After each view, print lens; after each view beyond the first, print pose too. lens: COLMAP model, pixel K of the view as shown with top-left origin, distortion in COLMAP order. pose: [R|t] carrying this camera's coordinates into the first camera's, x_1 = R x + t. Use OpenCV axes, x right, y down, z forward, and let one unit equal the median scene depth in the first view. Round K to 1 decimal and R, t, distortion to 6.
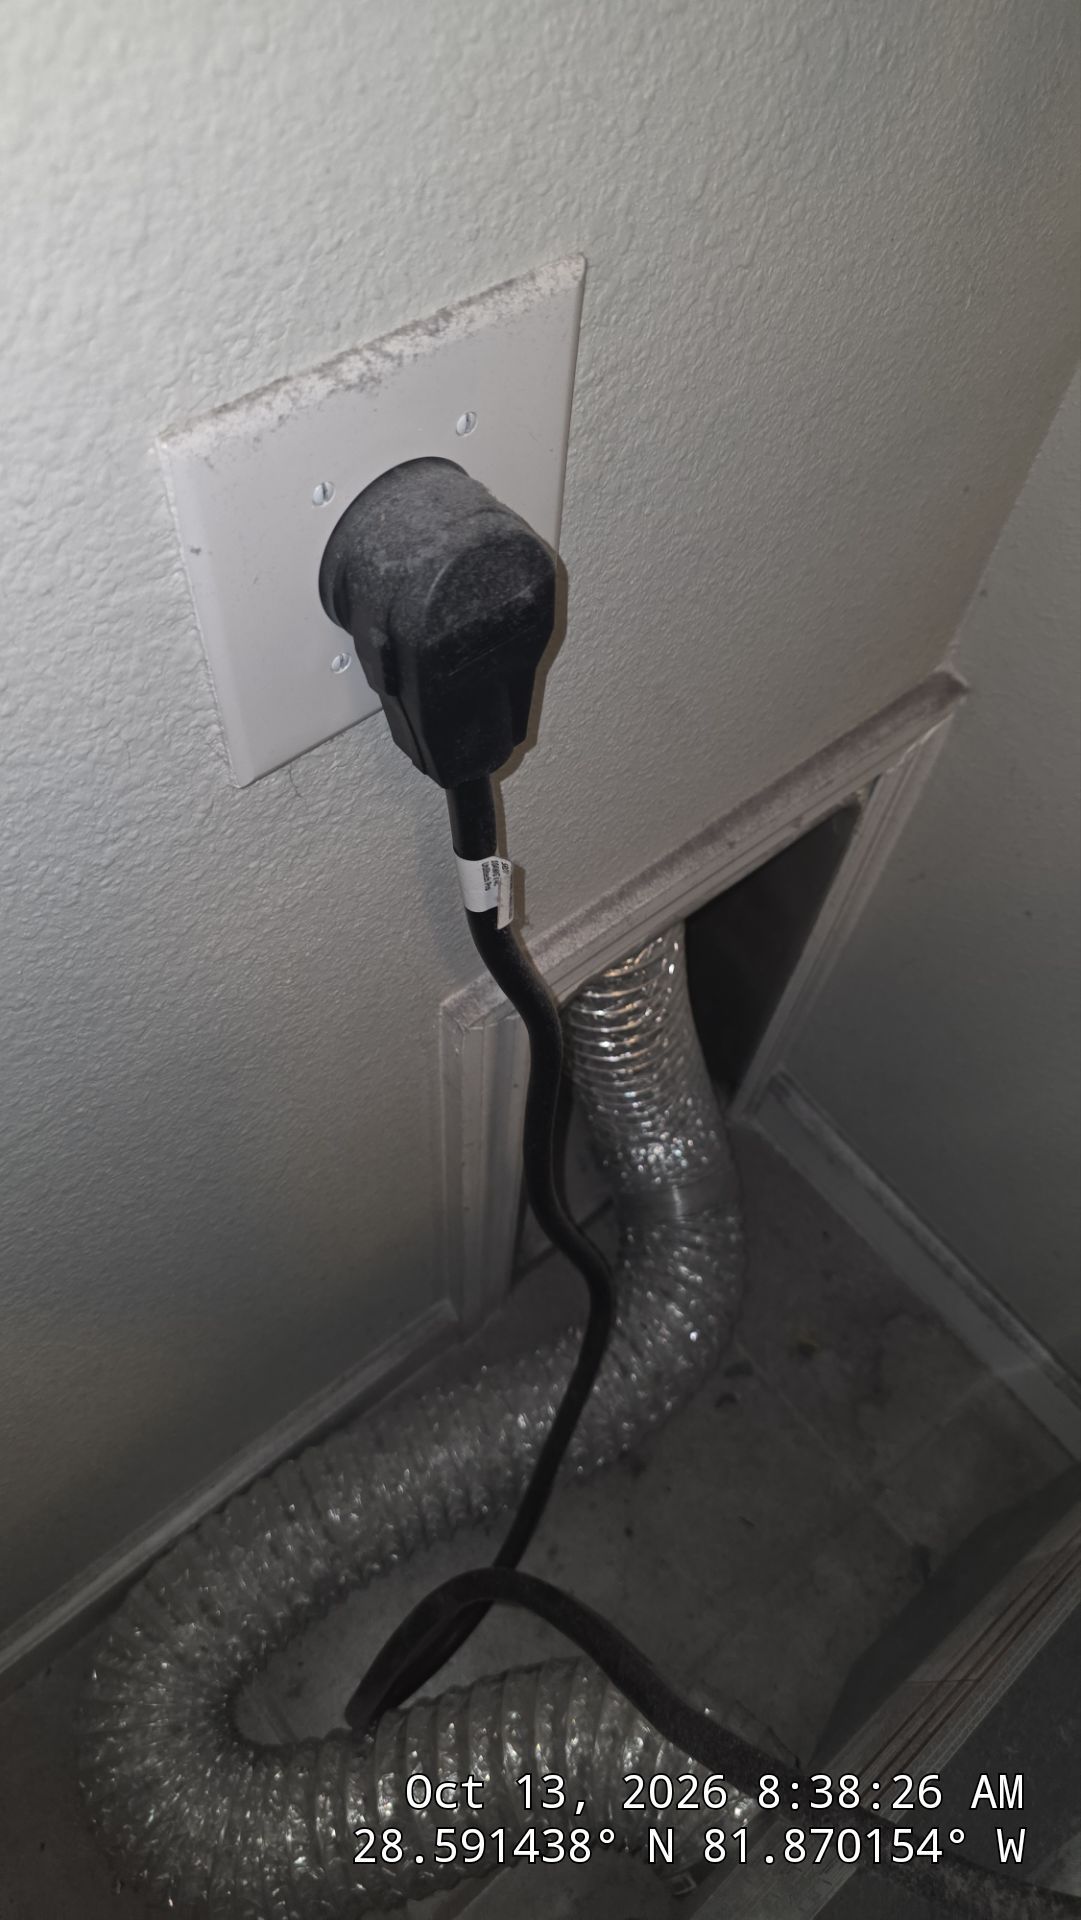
lens RADIAL K [[1363.8, 0, 547.5], [0, 1363.8, 961.6], [0, 0, 1]] dist [0.035424, -0.007309]
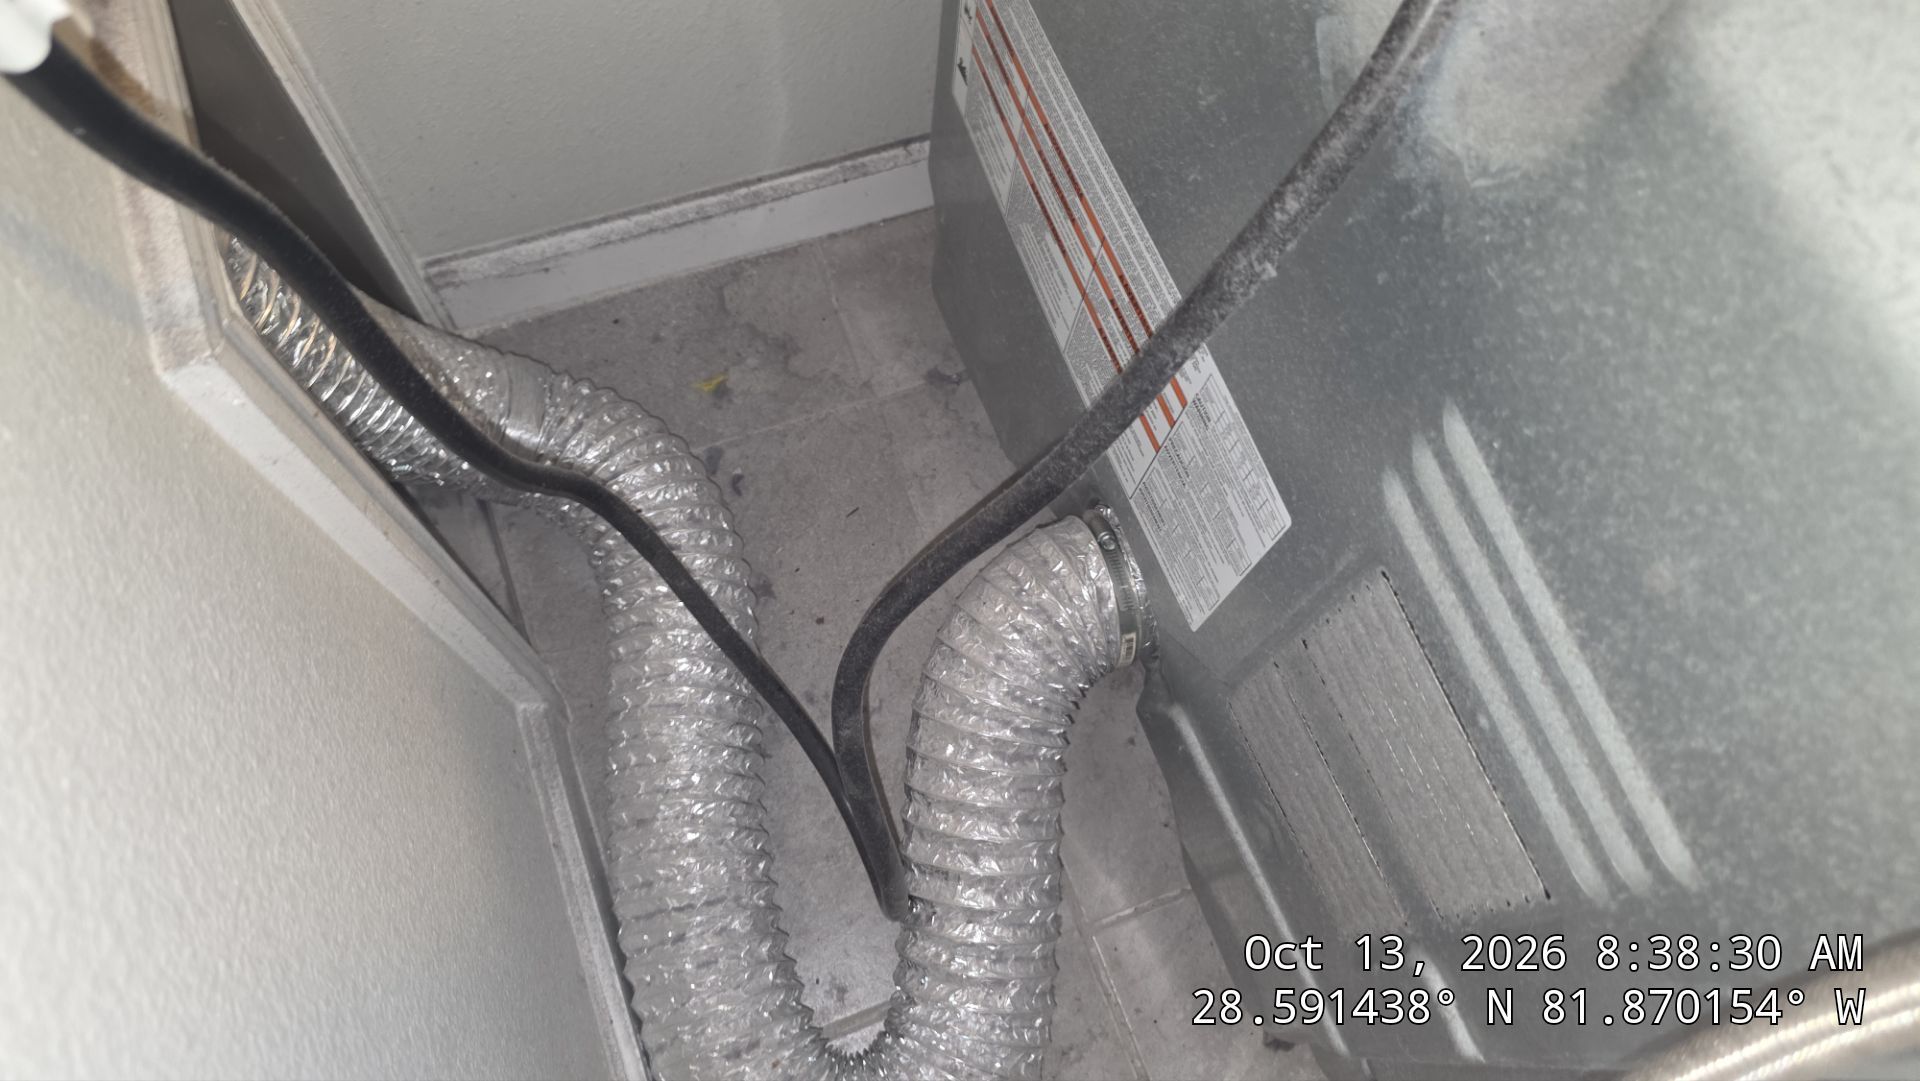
lens RADIAL K [[1363.8, 0, 967.7], [0, 1363.8, 547.0], [0, 0, 1]] dist [0.035424, -0.007309]
pose [[0.318800, -0.899578, 0.298541, -0.161223], [0.793914, 0.425498, 0.434340, 0.061912], [-0.517751, 0.098548, 0.849836, 0.131114]]
